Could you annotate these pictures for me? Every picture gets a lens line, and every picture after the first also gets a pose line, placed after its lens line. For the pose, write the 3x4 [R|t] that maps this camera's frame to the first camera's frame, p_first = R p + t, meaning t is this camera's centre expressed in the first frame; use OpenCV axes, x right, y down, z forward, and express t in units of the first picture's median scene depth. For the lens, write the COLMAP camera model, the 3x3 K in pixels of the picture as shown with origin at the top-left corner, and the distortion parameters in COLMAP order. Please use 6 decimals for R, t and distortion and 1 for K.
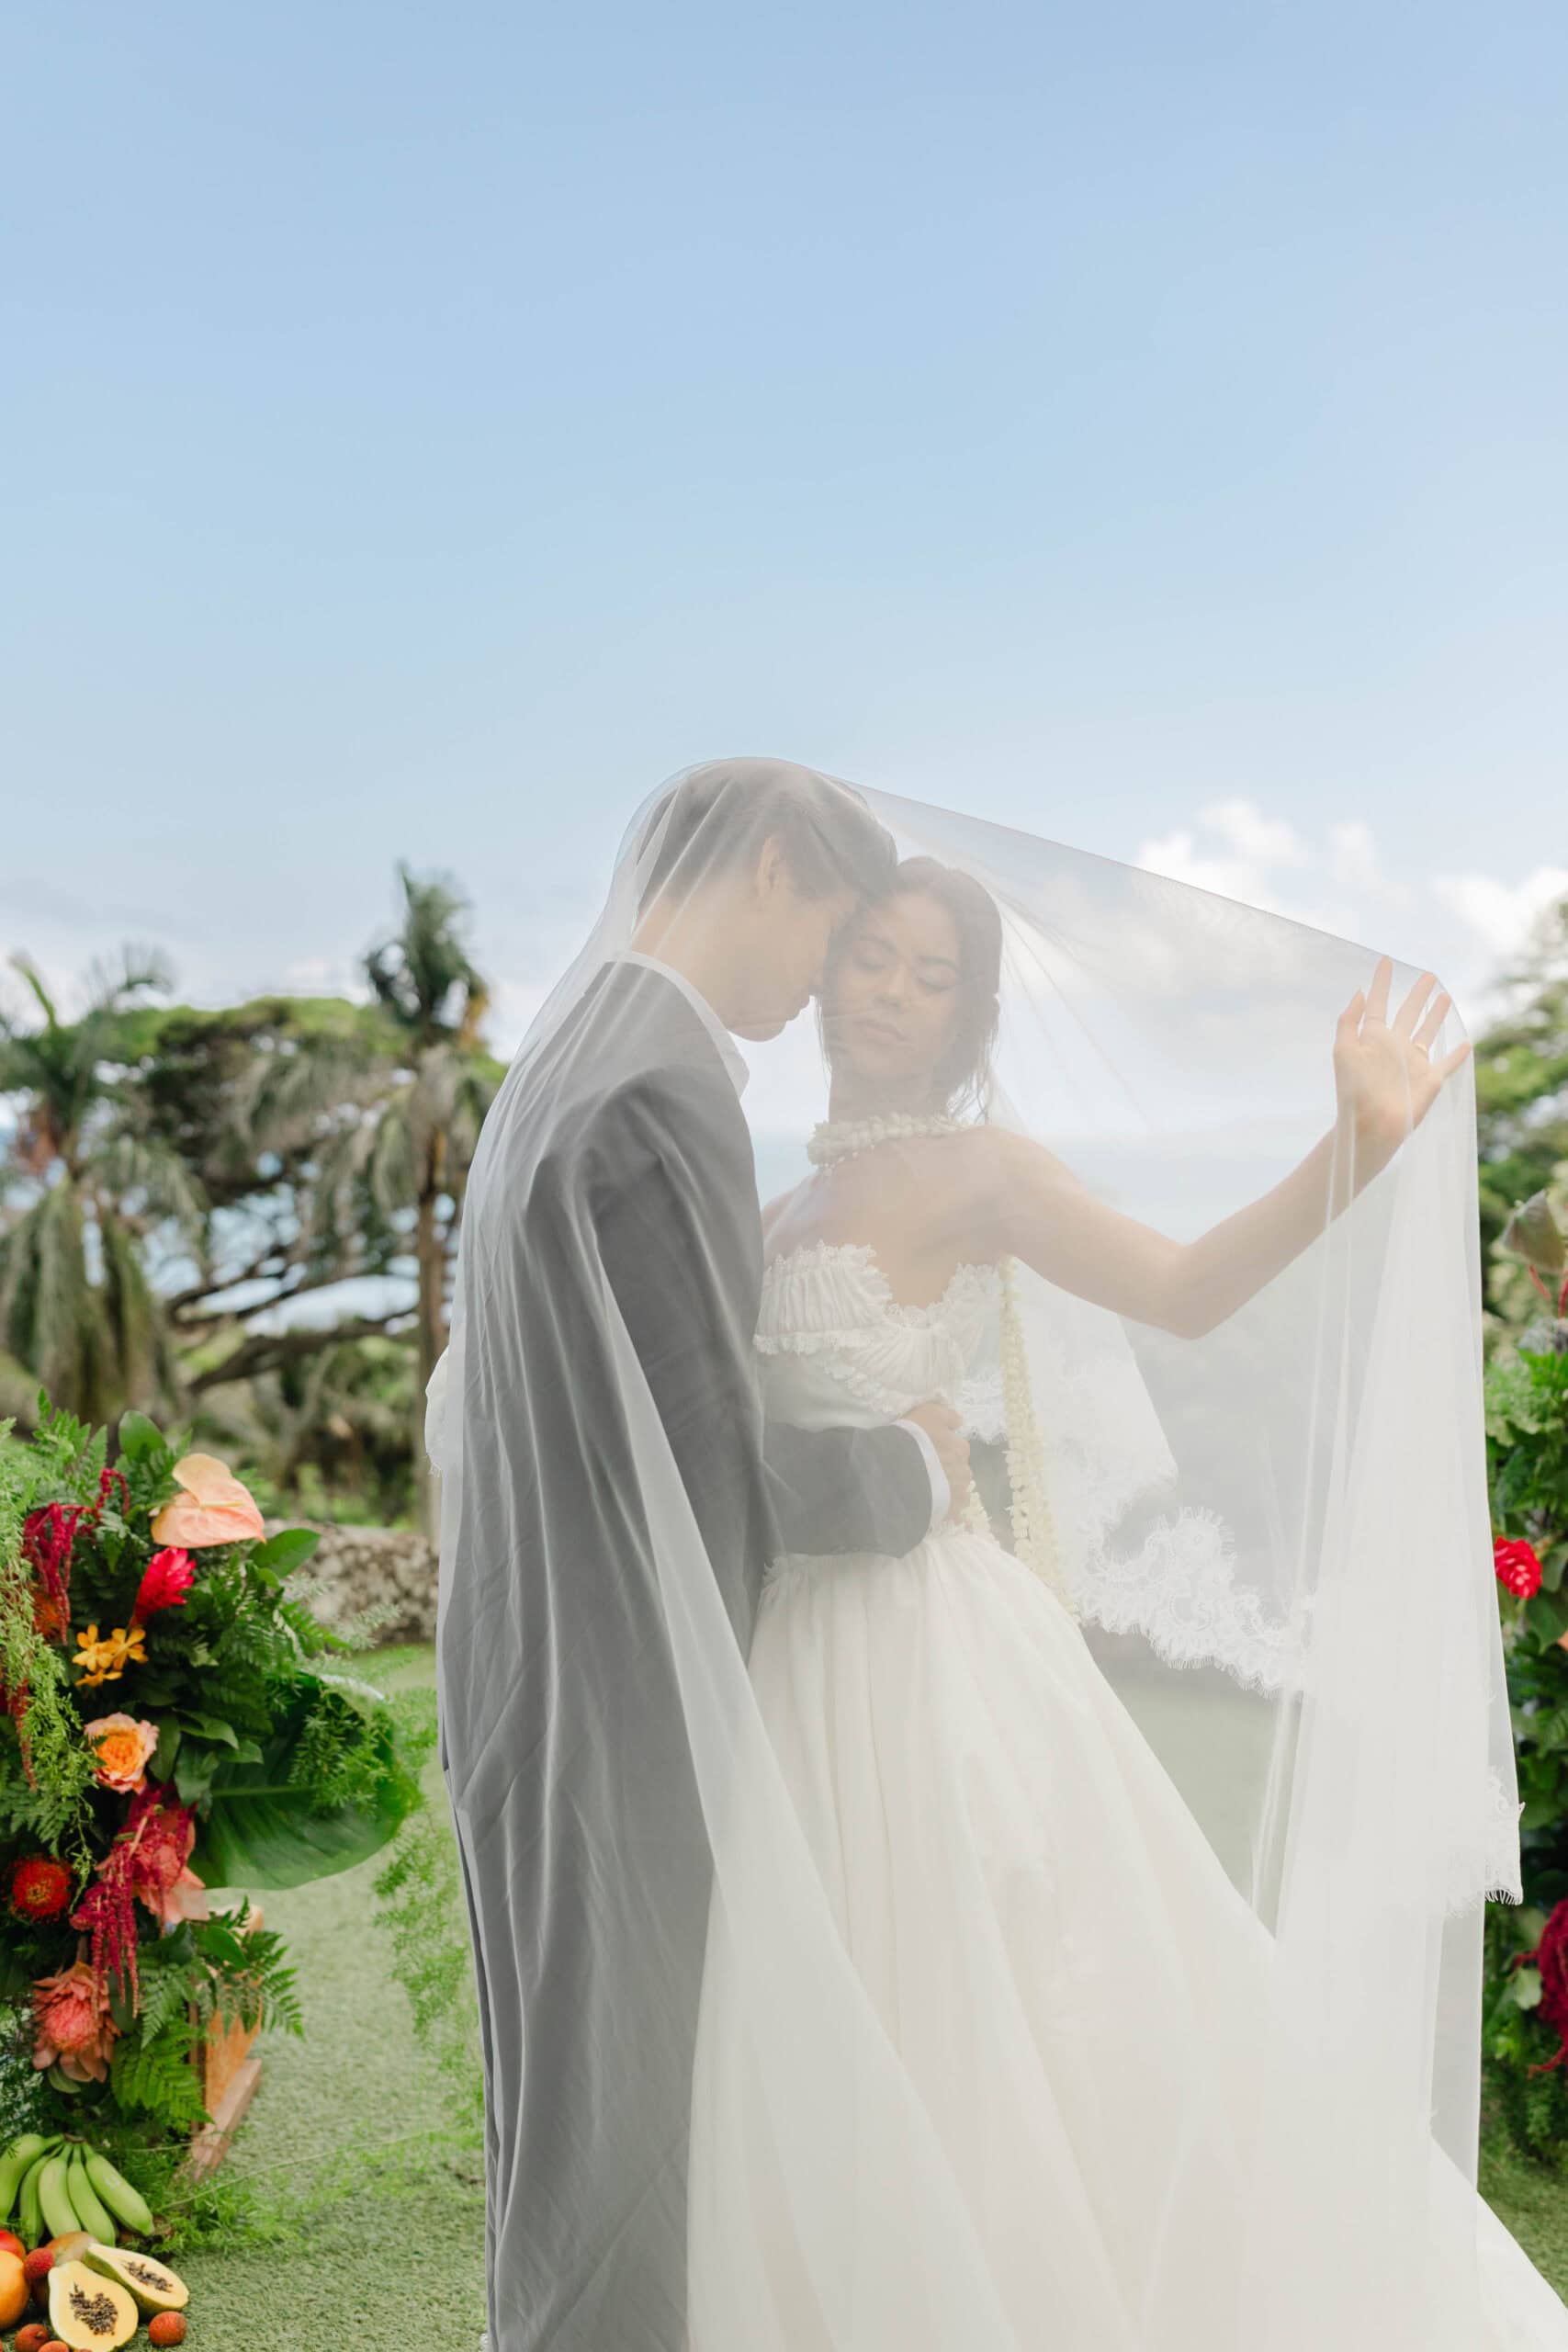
lens RADIAL K [[2258.4, 0, 792.1], [0, 2258.4, 1235.9], [0, 0, 1]] dist [0.009172, 0.002763]
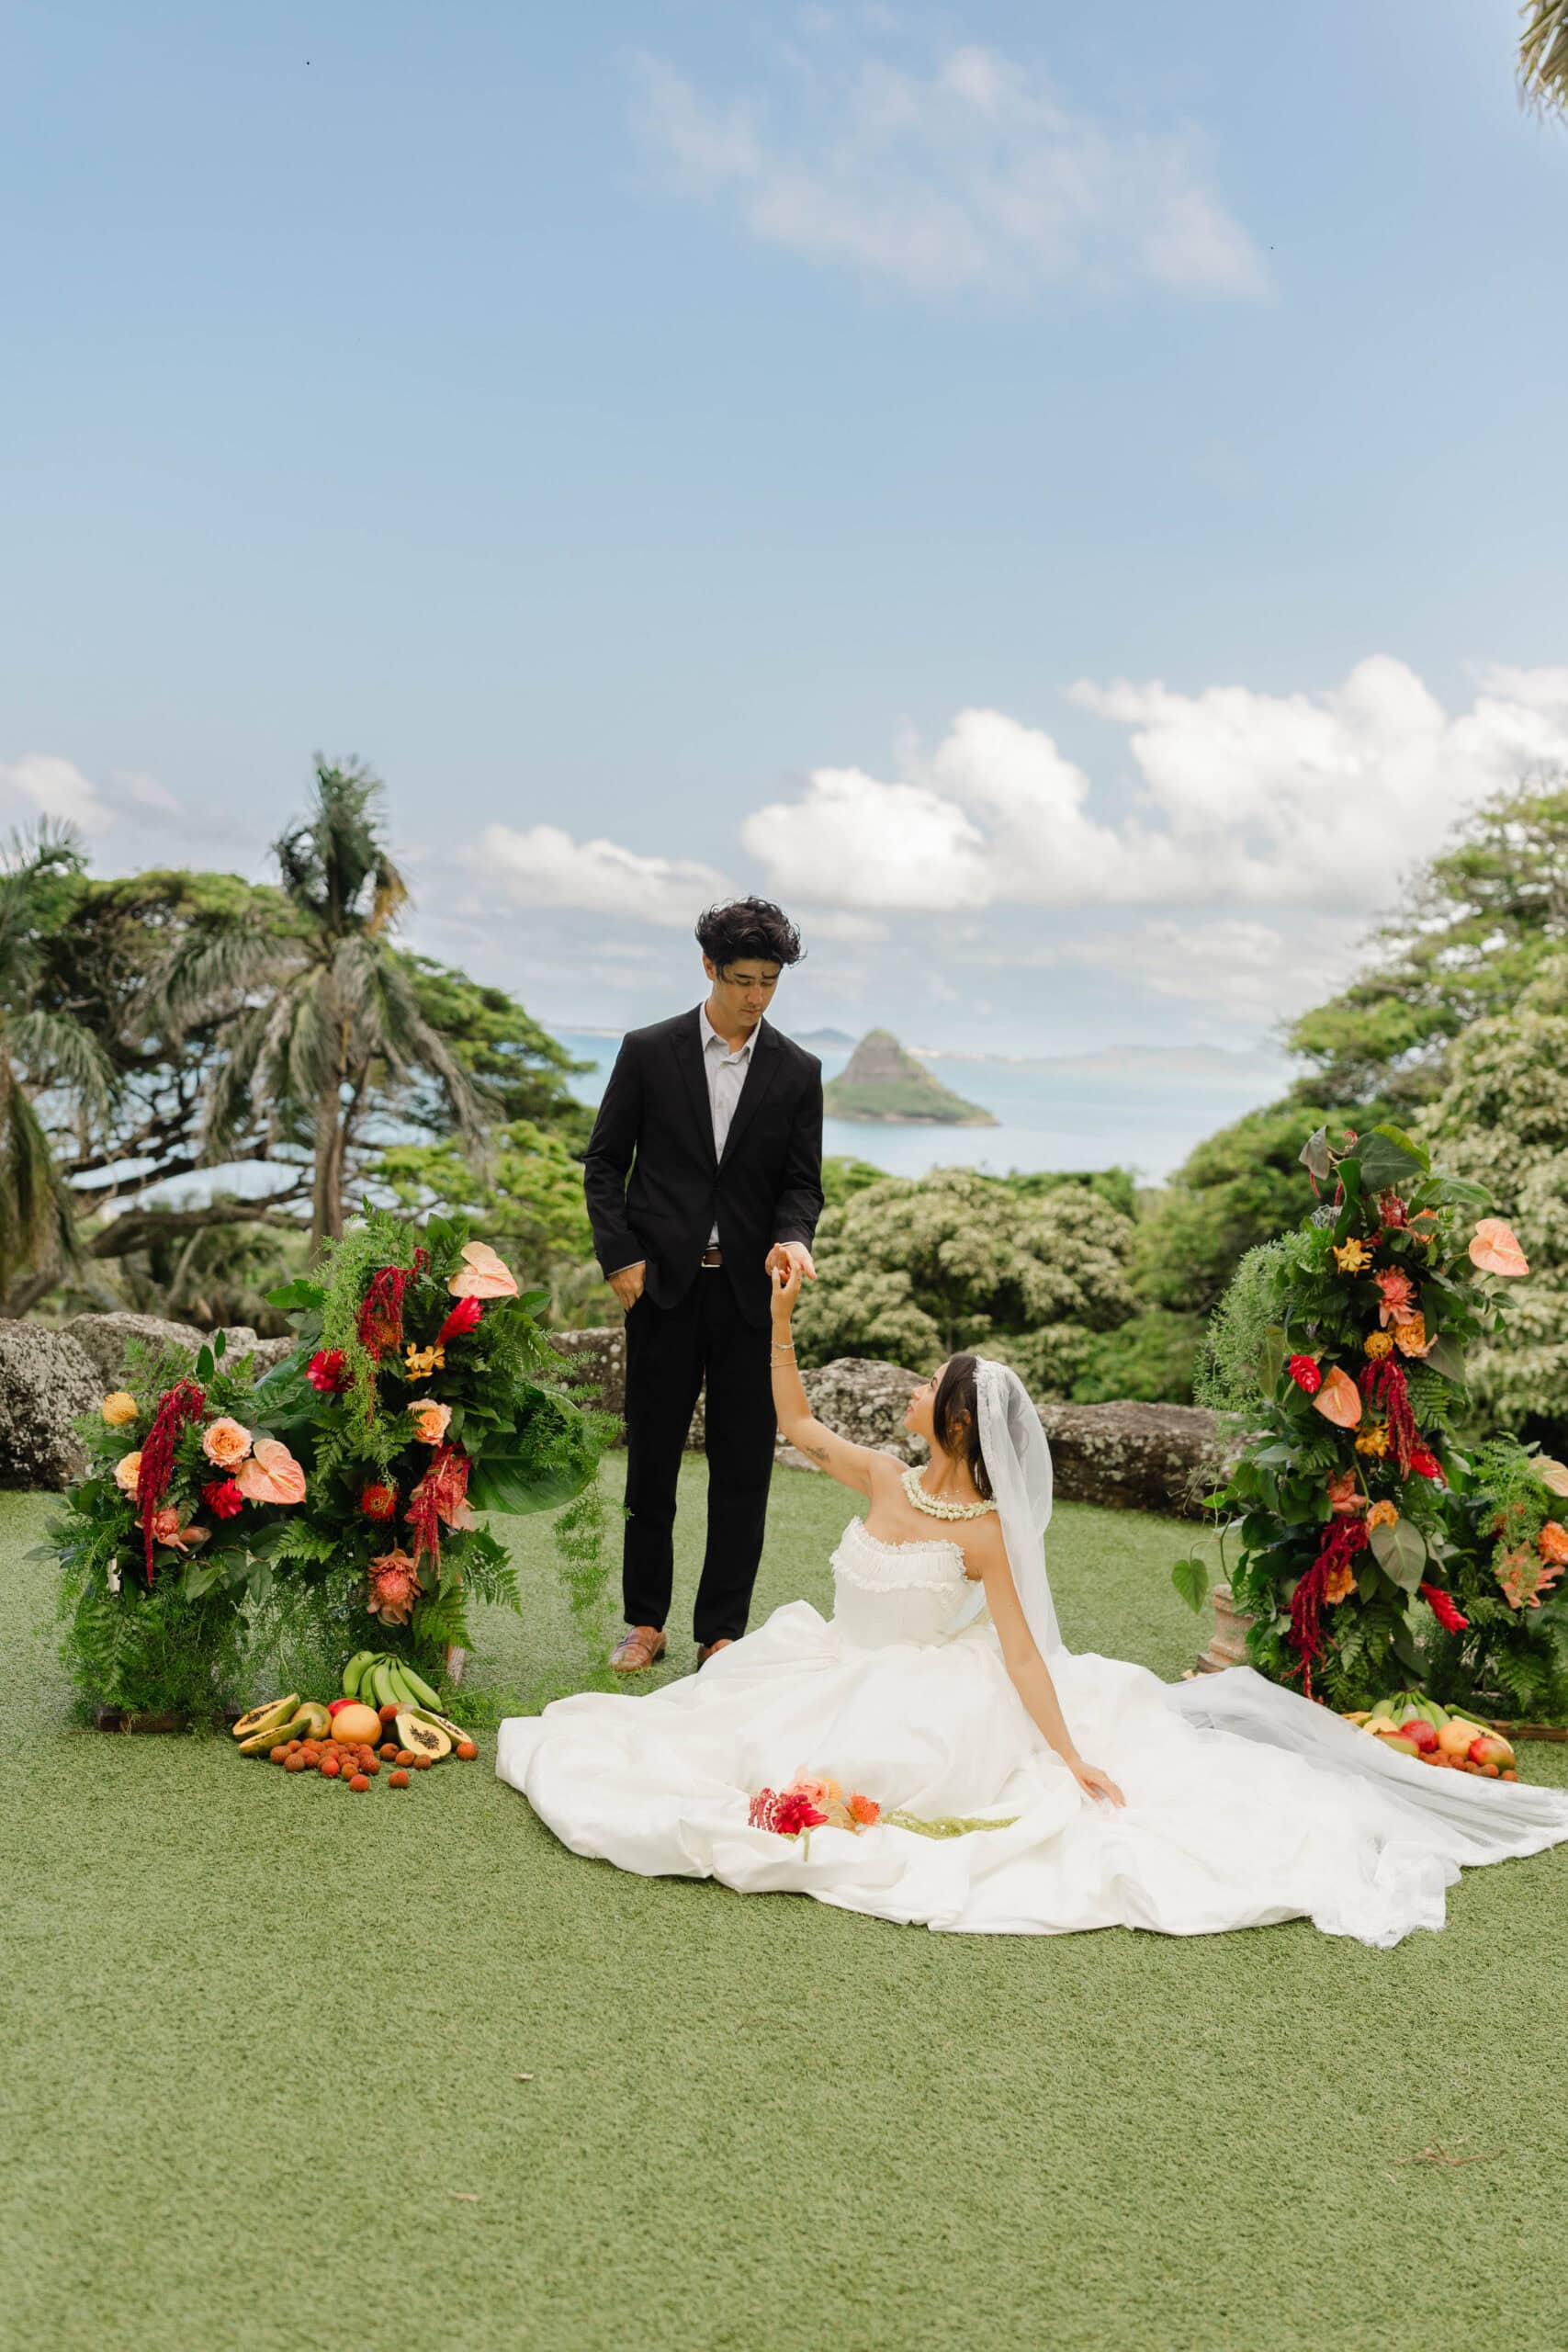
lens RADIAL K [[2351.6, 0, 784.0], [0, 2351.6, 1176.0], [0, 0, 1]] dist [-0.013807, -0.003620]
pose [[0.996937, 0.053572, 0.056977, -0.017664], [-0.054279, 0.998466, 0.010921, 0.002485], [-0.056304, -0.013981, 0.998316, -0.081460]]
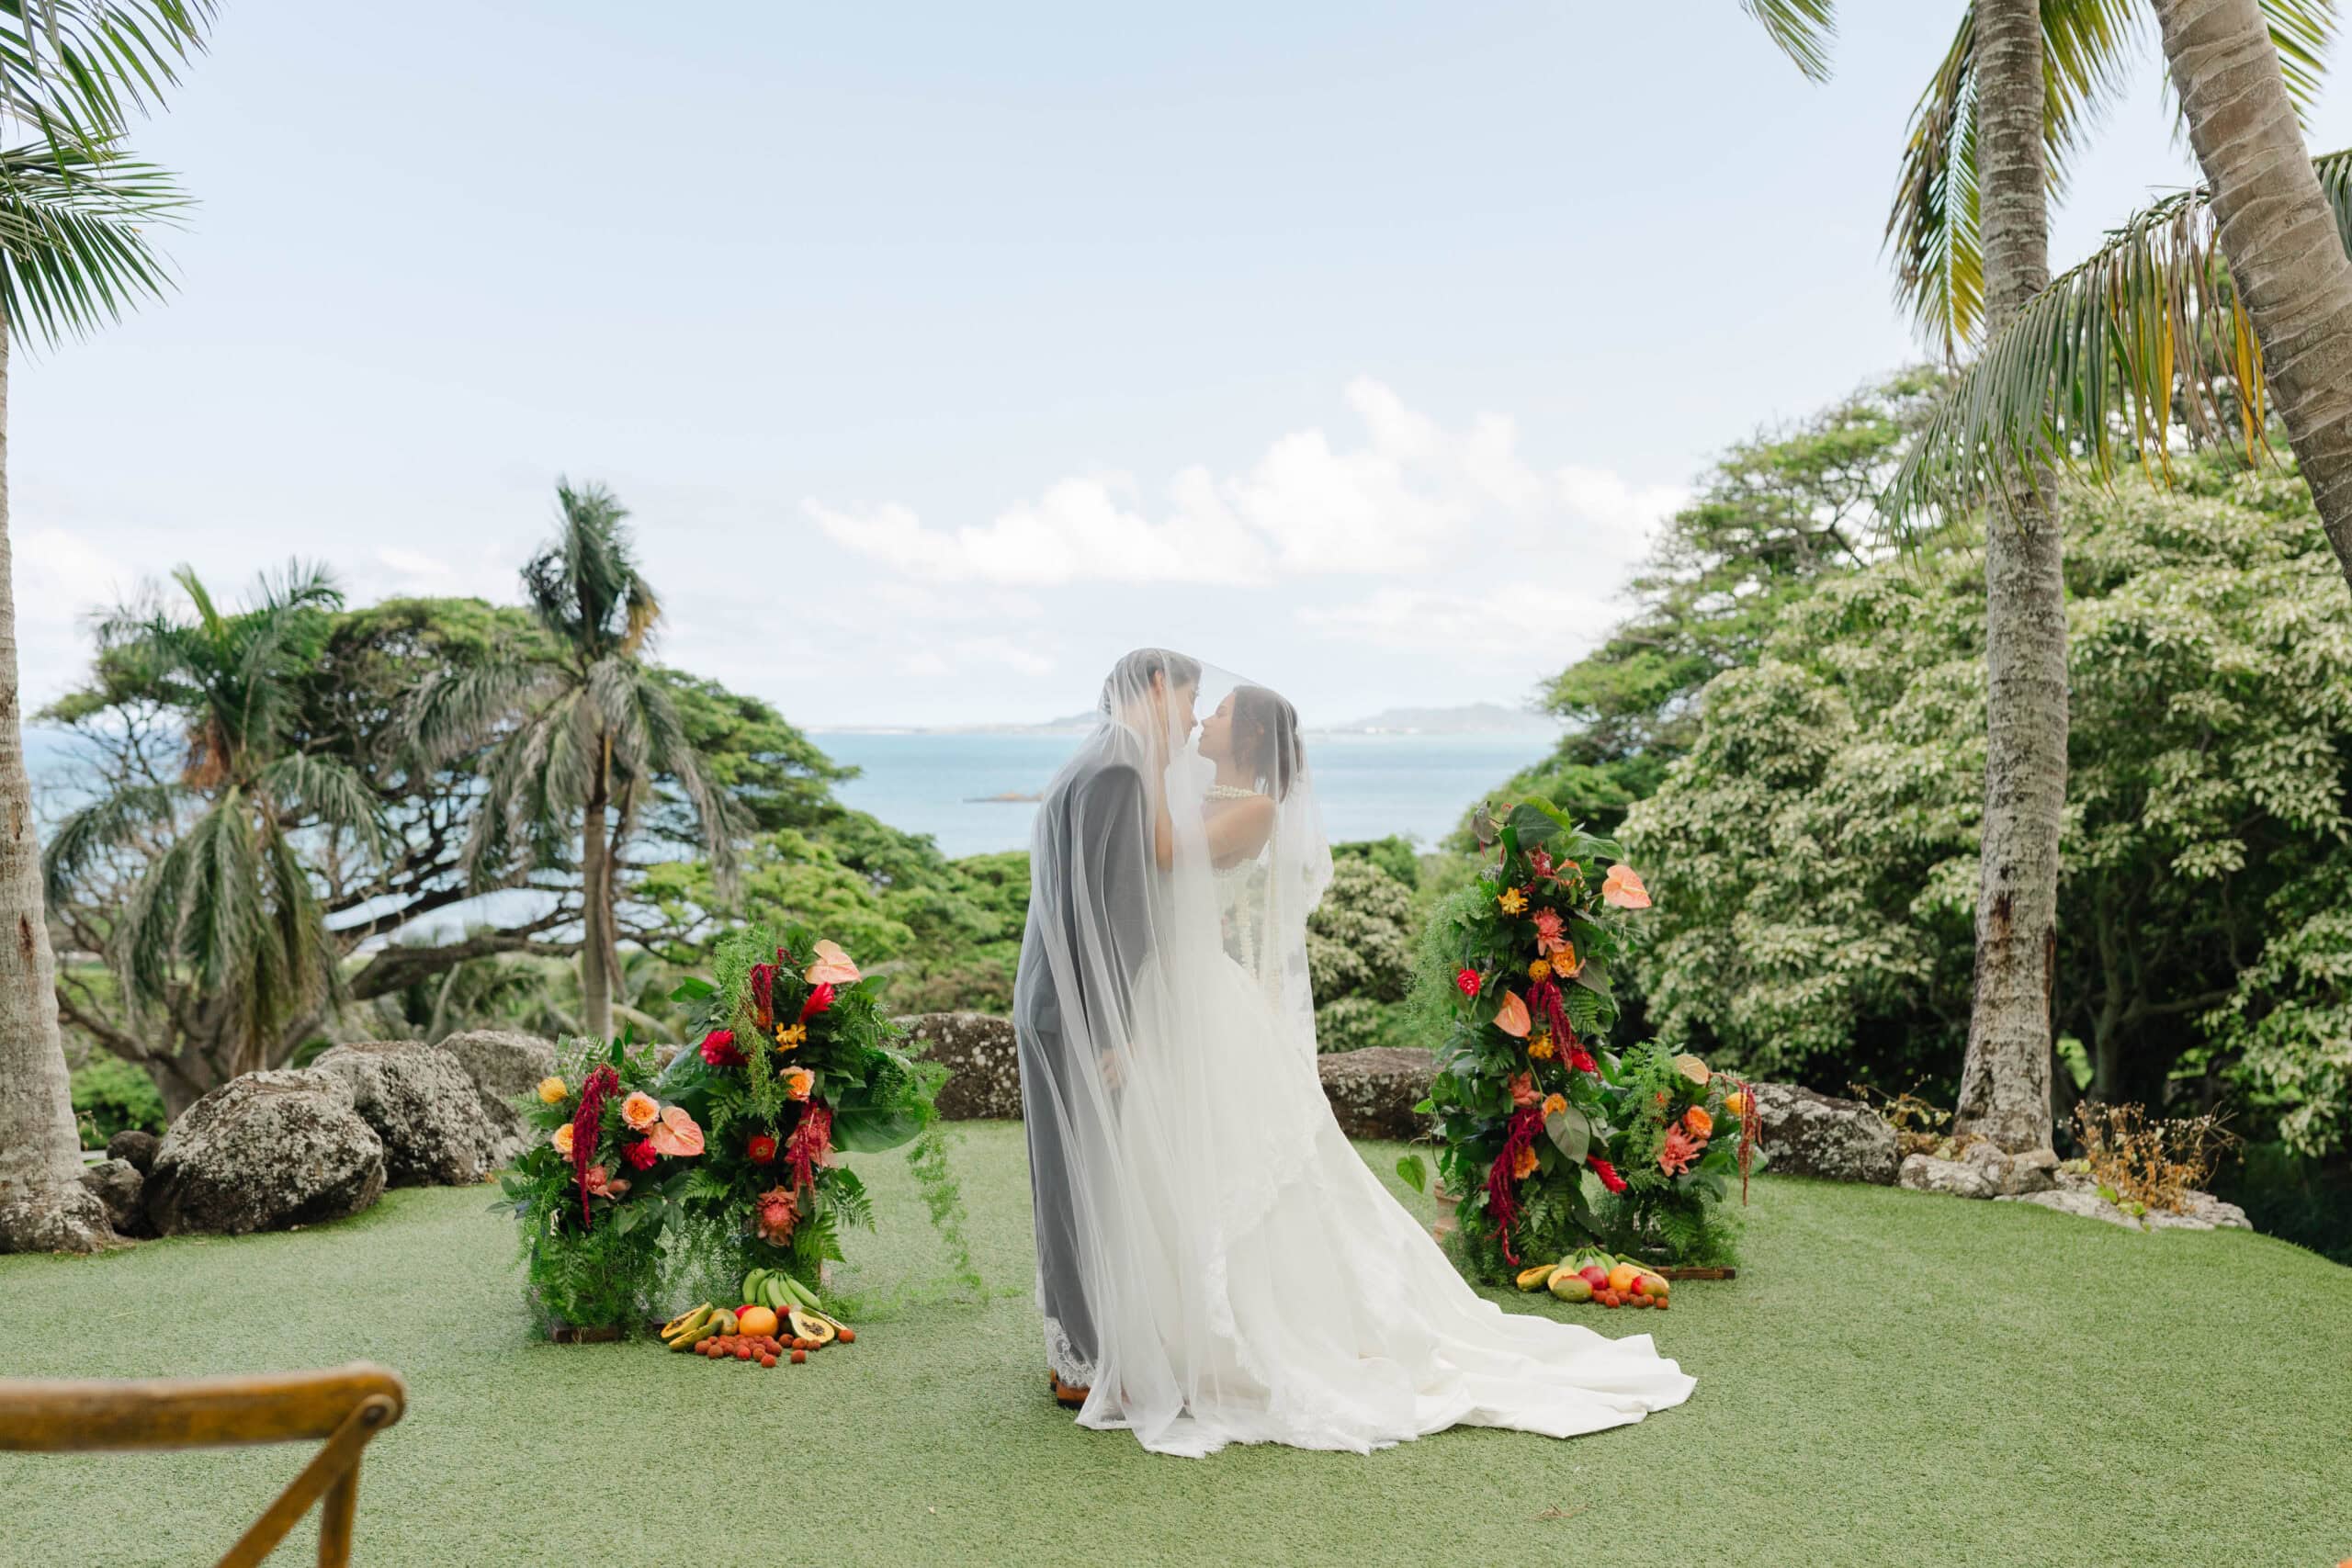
lens RADIAL K [[2471.4, 0, 1176.0], [0, 2471.4, 784.0], [0, 0, 1]] dist [0.039372, 0.014110]
pose [[0.994386, -0.010464, 0.105292, -0.022387], [0.012832, 0.999679, -0.021835, 0.001153], [-0.105030, 0.023064, 0.994202, -0.151215]]
